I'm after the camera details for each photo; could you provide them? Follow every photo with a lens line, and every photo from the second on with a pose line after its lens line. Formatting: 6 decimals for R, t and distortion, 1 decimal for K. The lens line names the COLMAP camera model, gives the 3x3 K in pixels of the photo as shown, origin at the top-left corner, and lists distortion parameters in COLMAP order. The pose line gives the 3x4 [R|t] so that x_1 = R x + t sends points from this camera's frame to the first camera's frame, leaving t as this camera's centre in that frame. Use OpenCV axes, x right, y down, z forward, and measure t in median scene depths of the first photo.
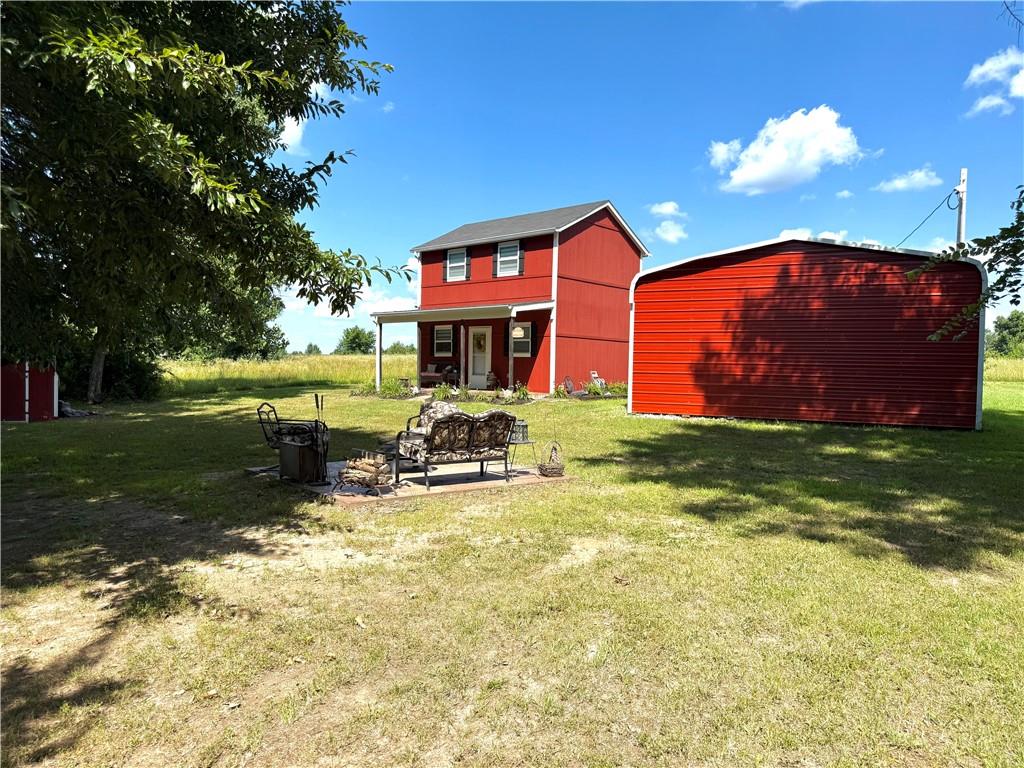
lens RADIAL K [[729.6, 0, 512.0], [0, 729.6, 384.0], [0, 0, 1]] dist [0.120321, -0.173845]
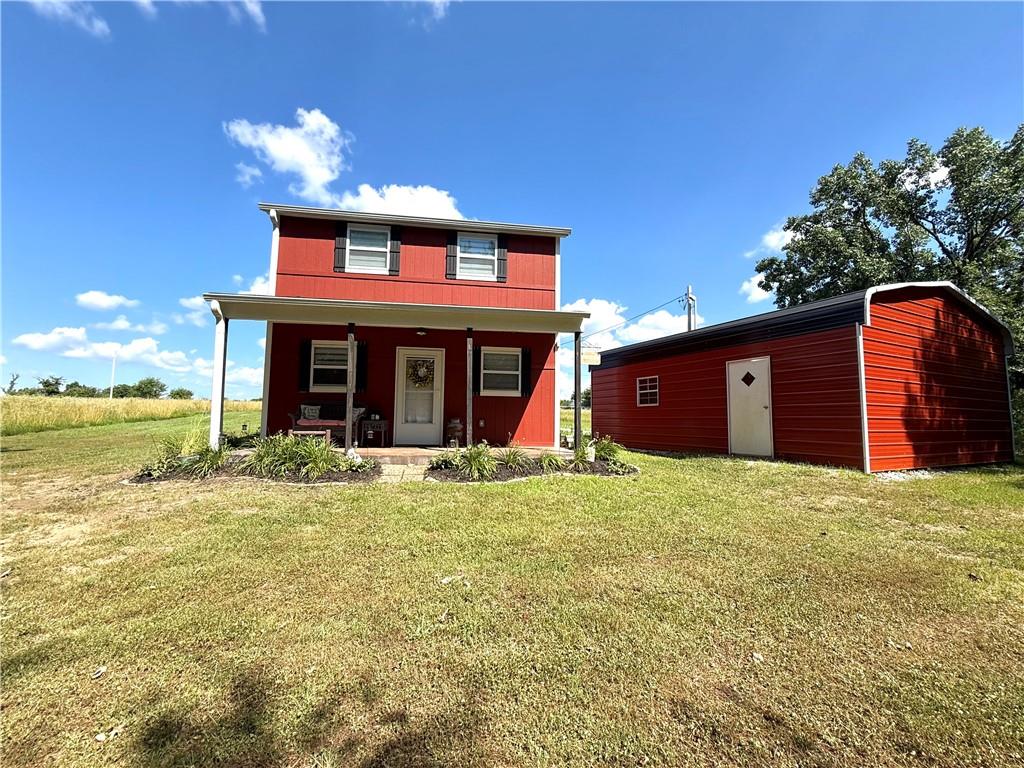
lens RADIAL K [[407.9, 0, 512.0], [0, 407.9, 384.0], [0, 0, 1]] dist [0.001969, 0.000242]
pose [[0.630674, 0.055994, 0.774026, -0.278665], [0.015081, 0.996321, -0.084362, -0.015212], [-0.775902, 0.064878, 0.627509, 0.728765]]
